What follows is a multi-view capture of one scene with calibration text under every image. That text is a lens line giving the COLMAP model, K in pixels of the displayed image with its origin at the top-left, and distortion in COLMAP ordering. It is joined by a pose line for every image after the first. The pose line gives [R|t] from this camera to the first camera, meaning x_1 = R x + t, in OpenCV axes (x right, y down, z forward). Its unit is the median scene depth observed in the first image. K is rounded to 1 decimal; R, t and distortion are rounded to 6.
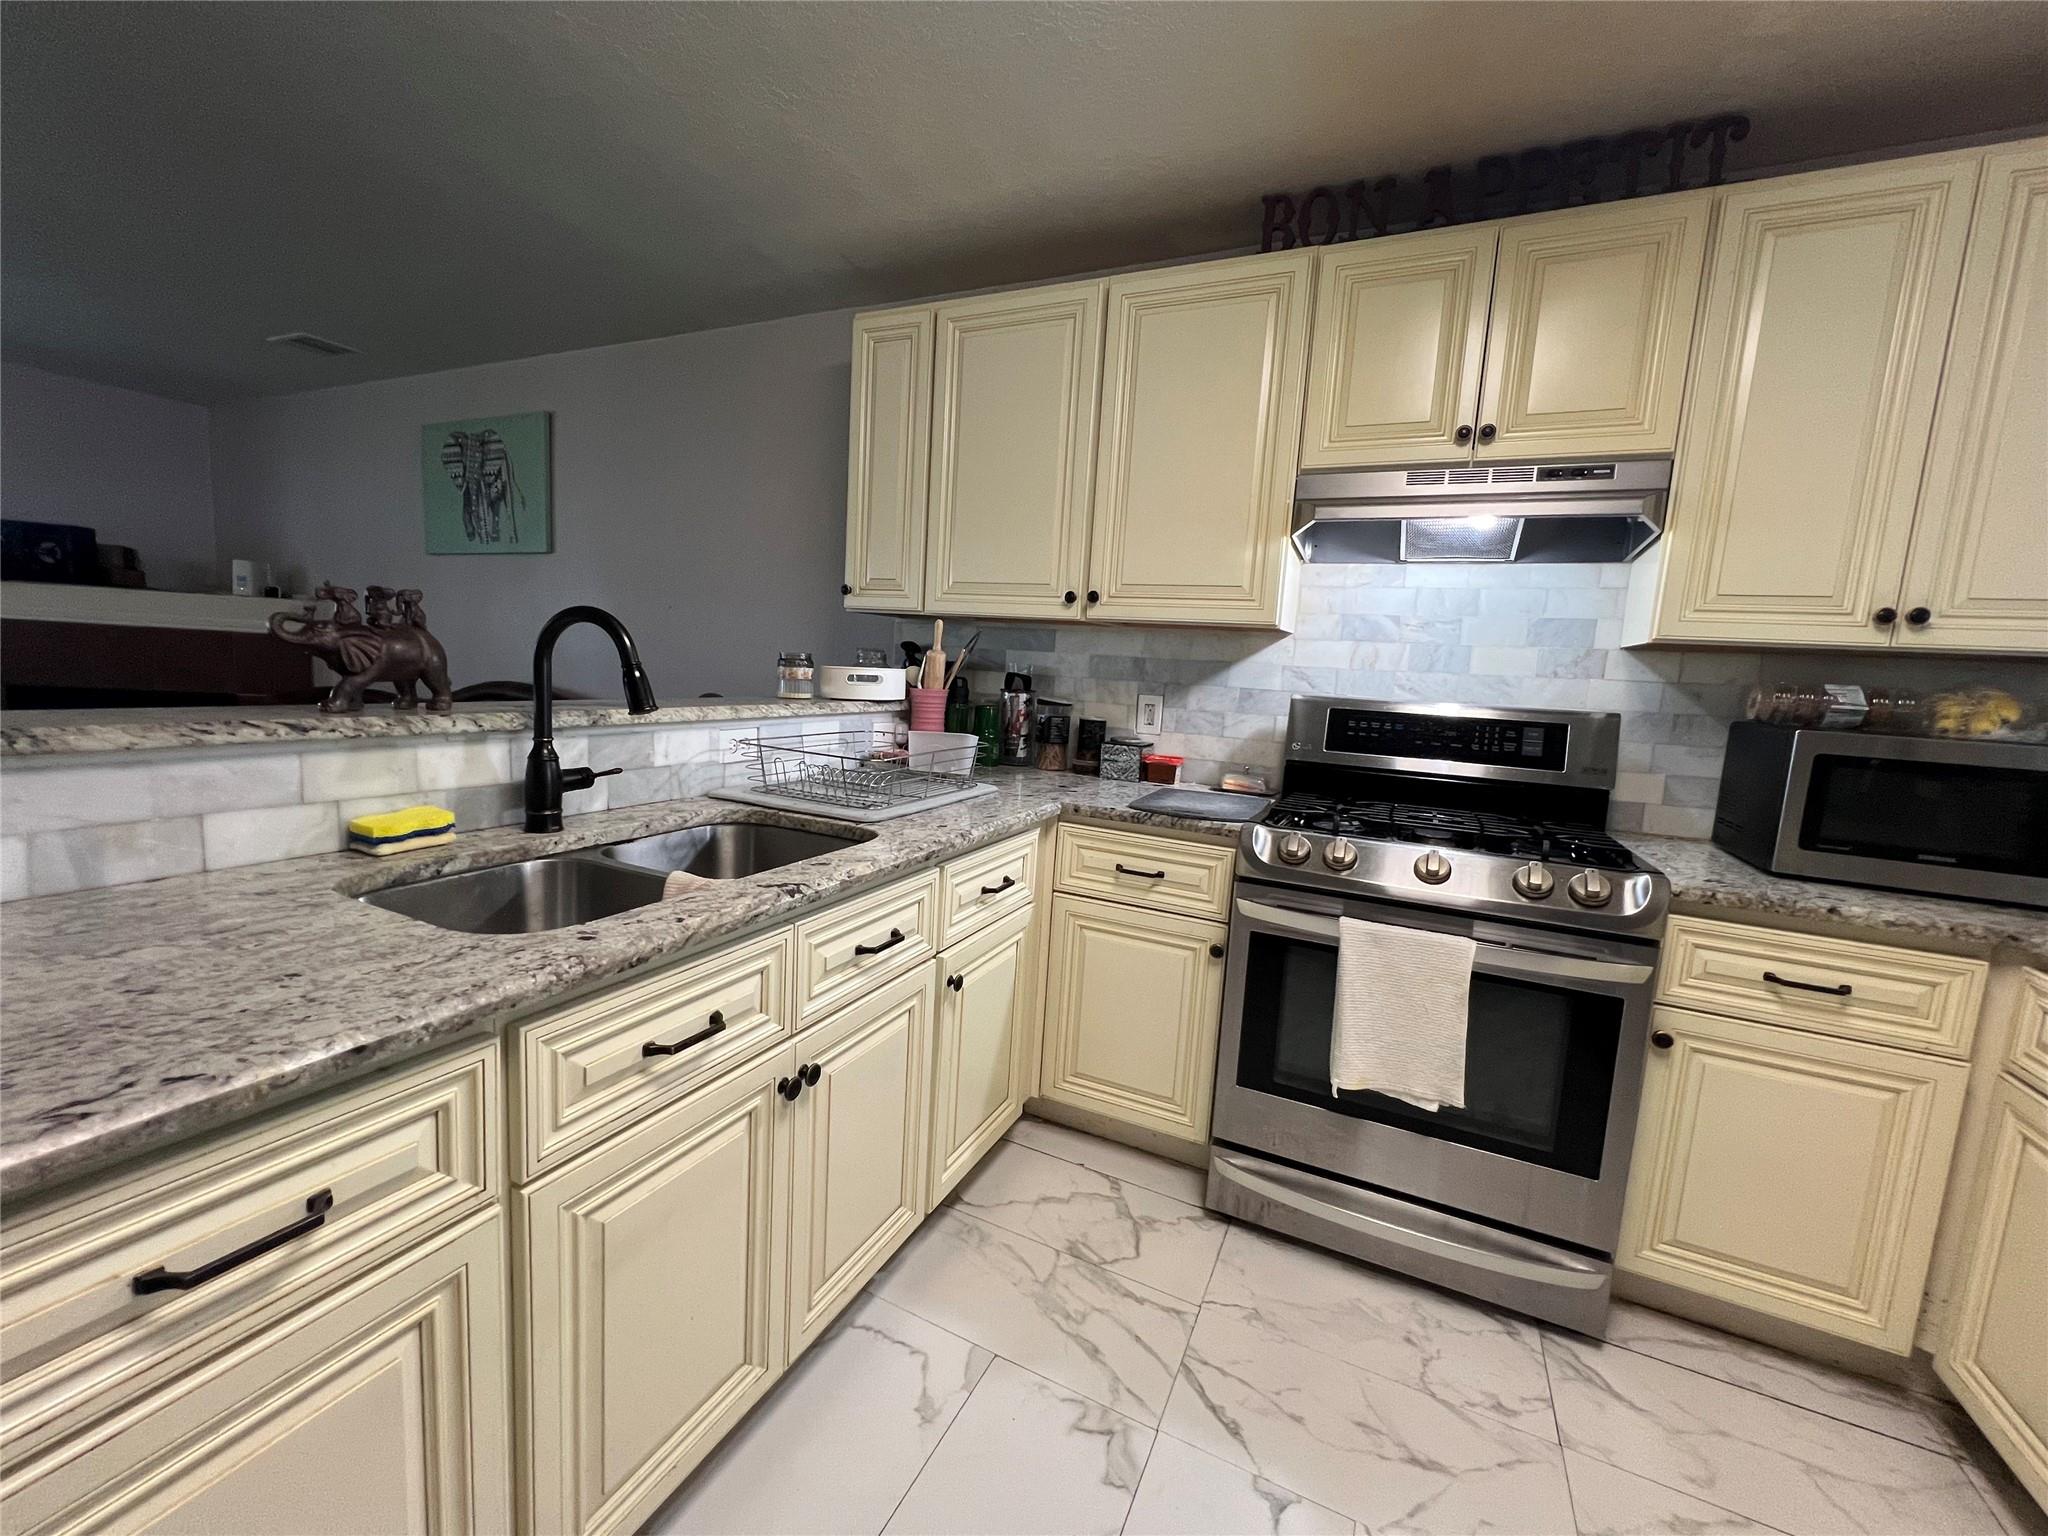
lens RADIAL K [[829.1, 0, 1018.3], [0, 829.1, 768.6], [0, 0, 1]] dist [-0.000383, -0.000083]
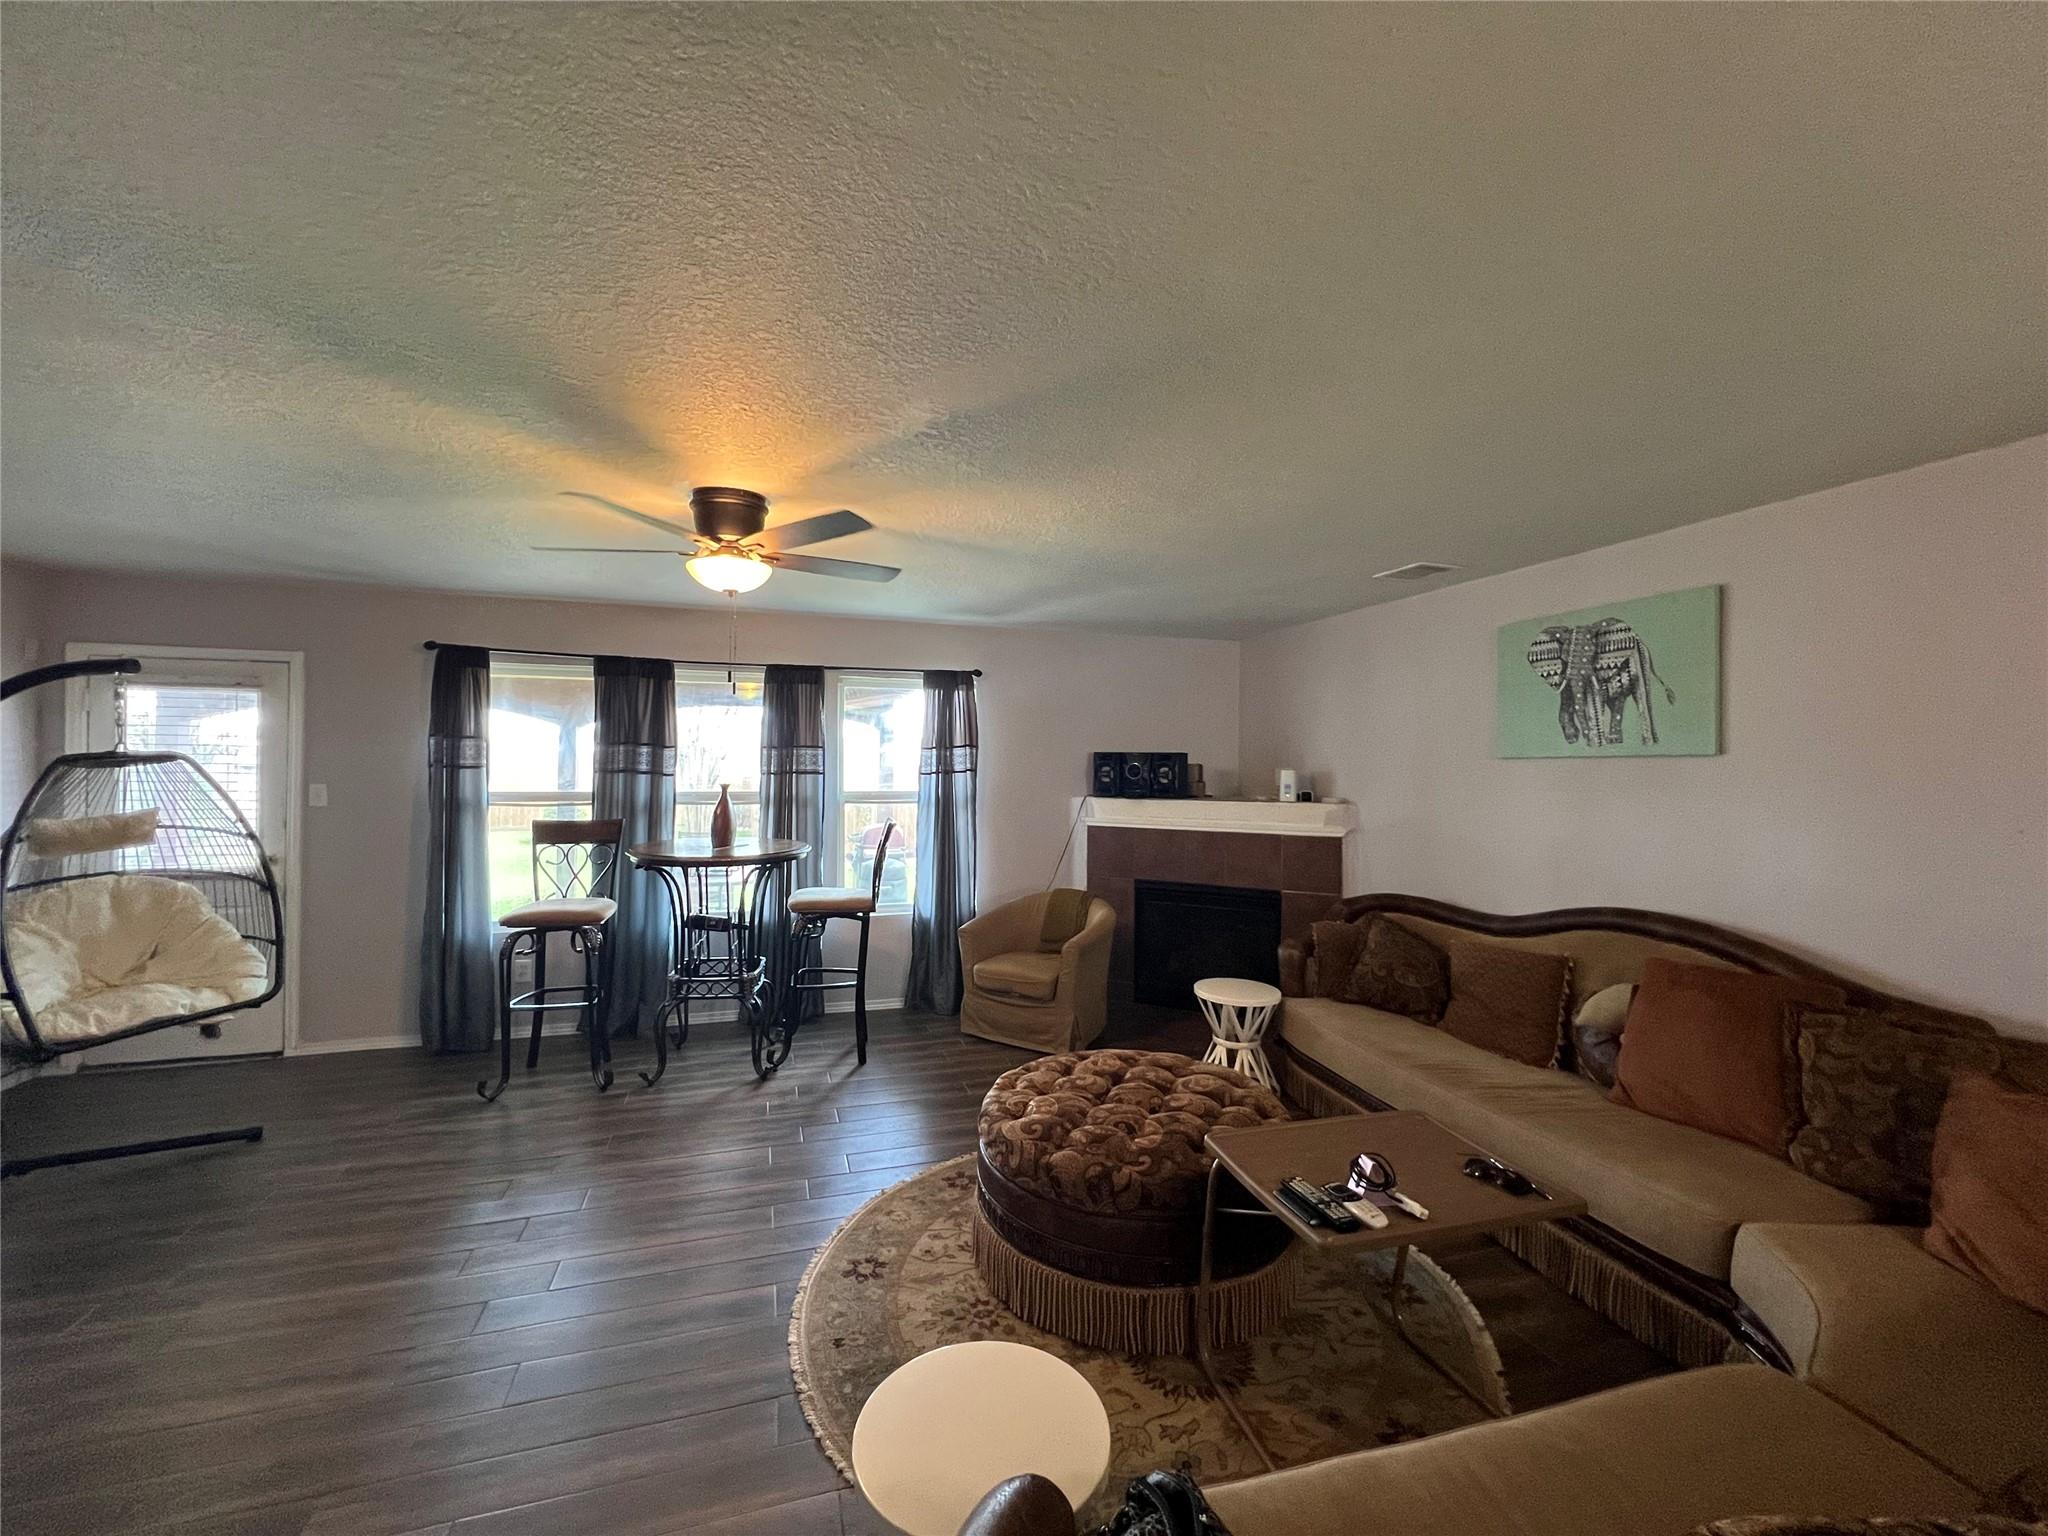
lens RADIAL K [[829.1, 0, 1018.3], [0, 829.1, 768.6], [0, 0, 1]] dist [-0.000383, -0.000083]
pose [[0.683107, -0.052264, -0.728445, -0.429715], [-0.063633, 0.989383, -0.130658, -0.097905], [0.727541, 0.135606, 0.672529, -0.016301]]
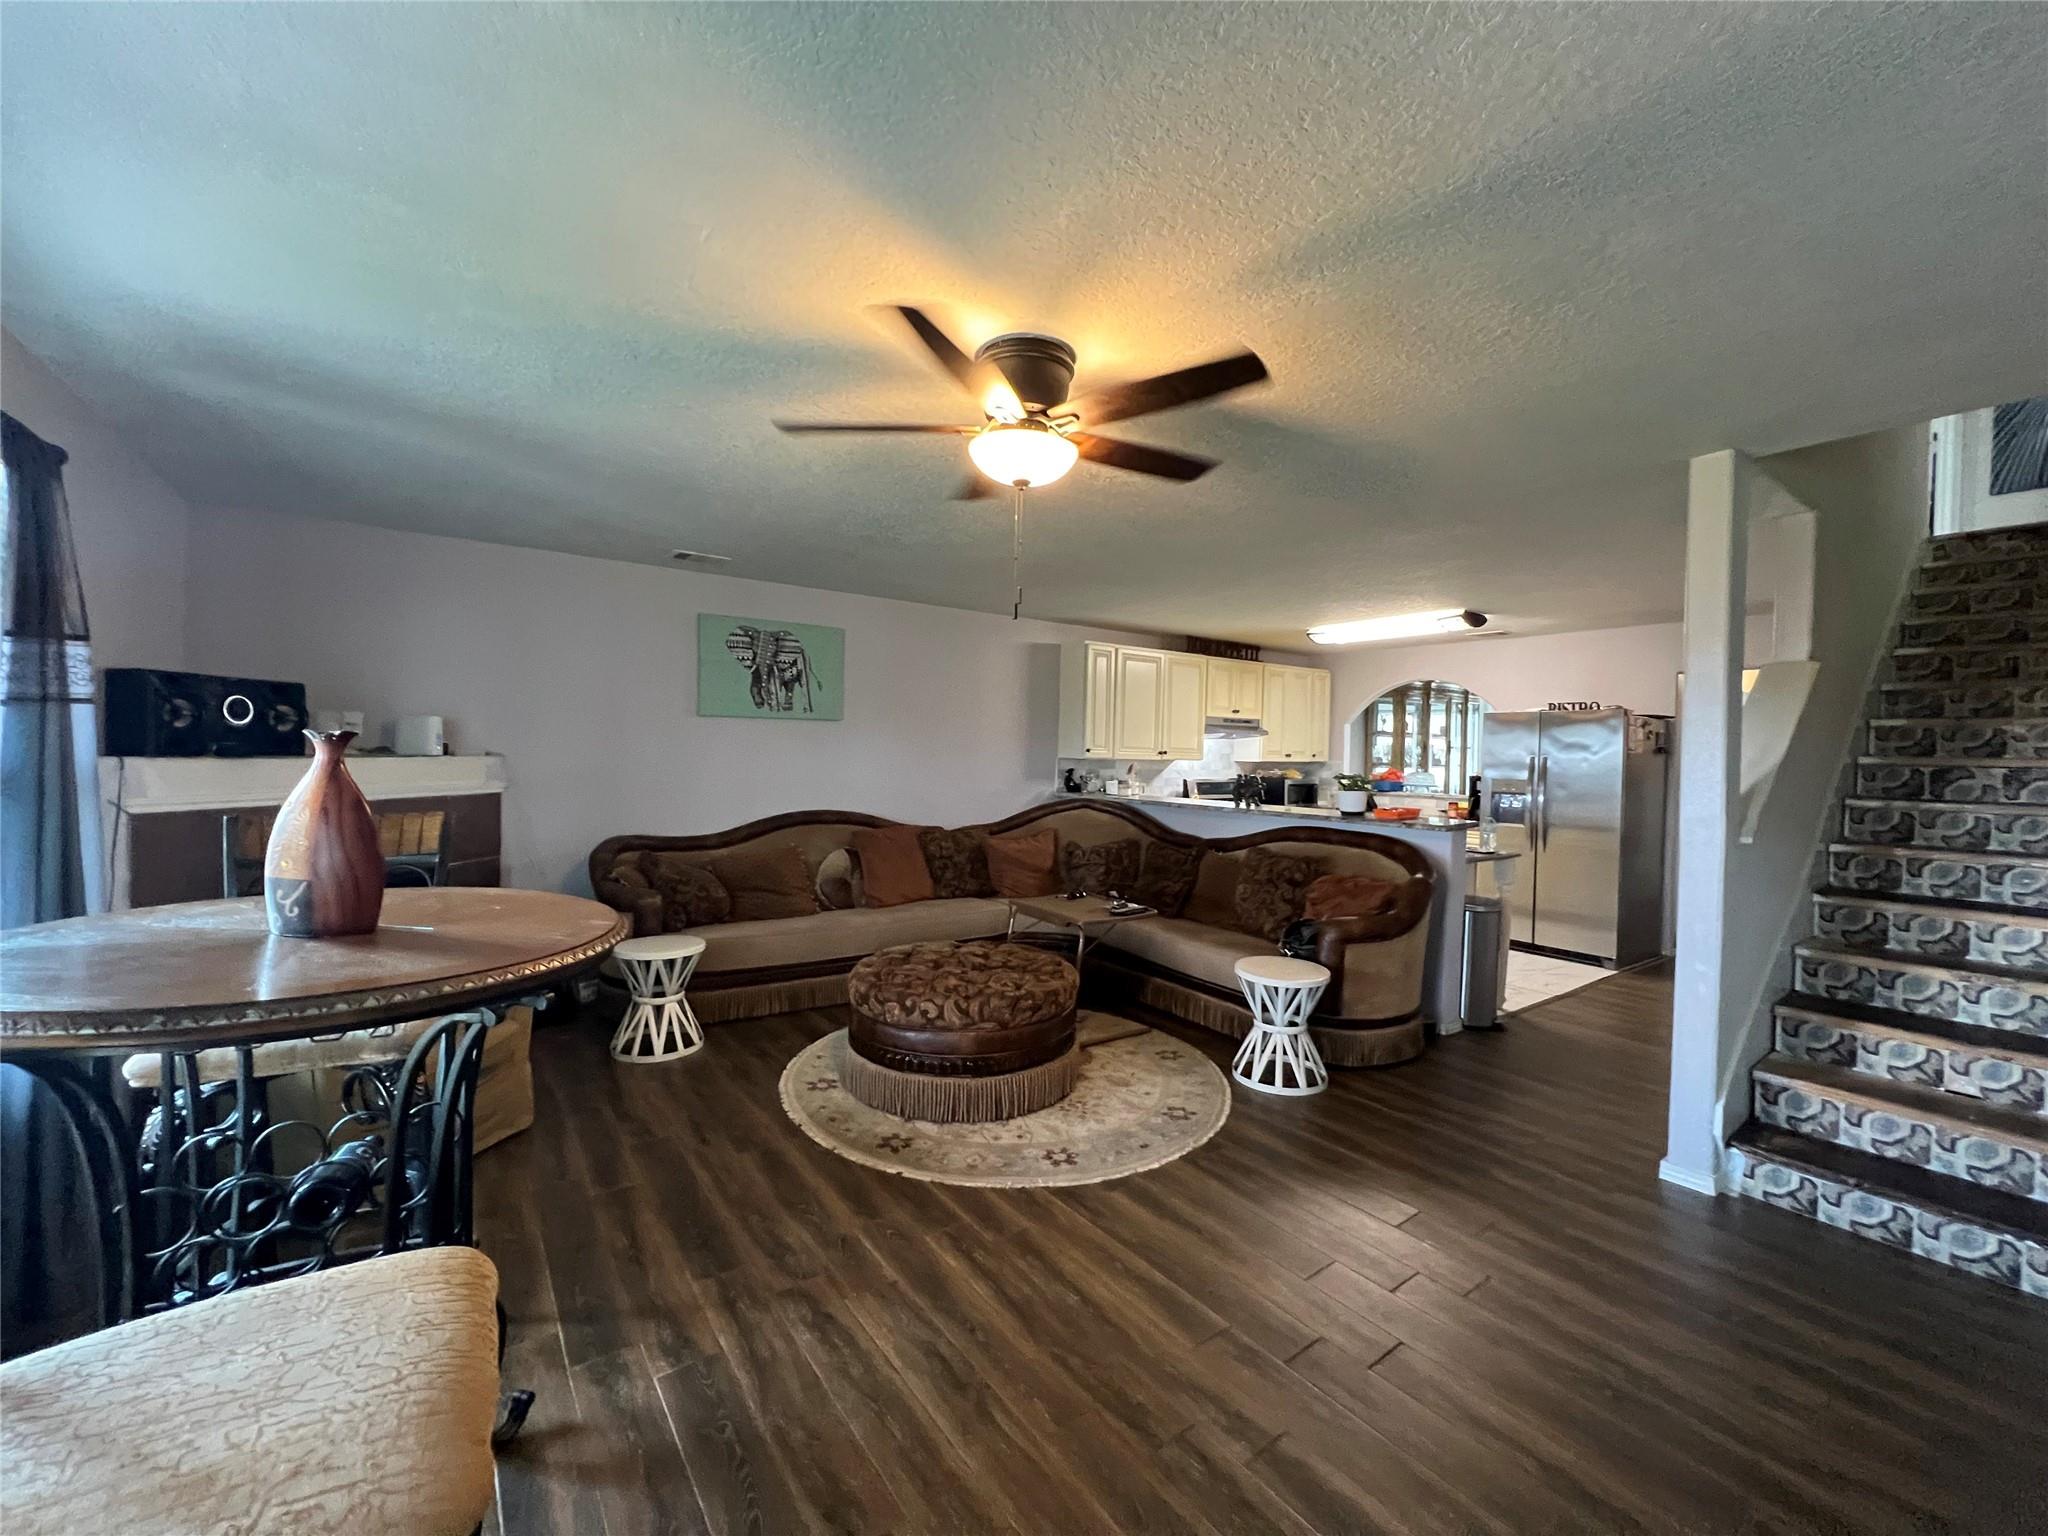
lens RADIAL K [[829.1, 0, 1018.3], [0, 829.1, 768.6], [0, 0, 1]] dist [-0.000383, -0.000083]
pose [[0.471876, -0.070273, 0.878860, -1.657432], [0.123942, 0.992207, 0.012790, -0.149322], [-0.872910, 0.102893, 0.476908, 0.027165]]
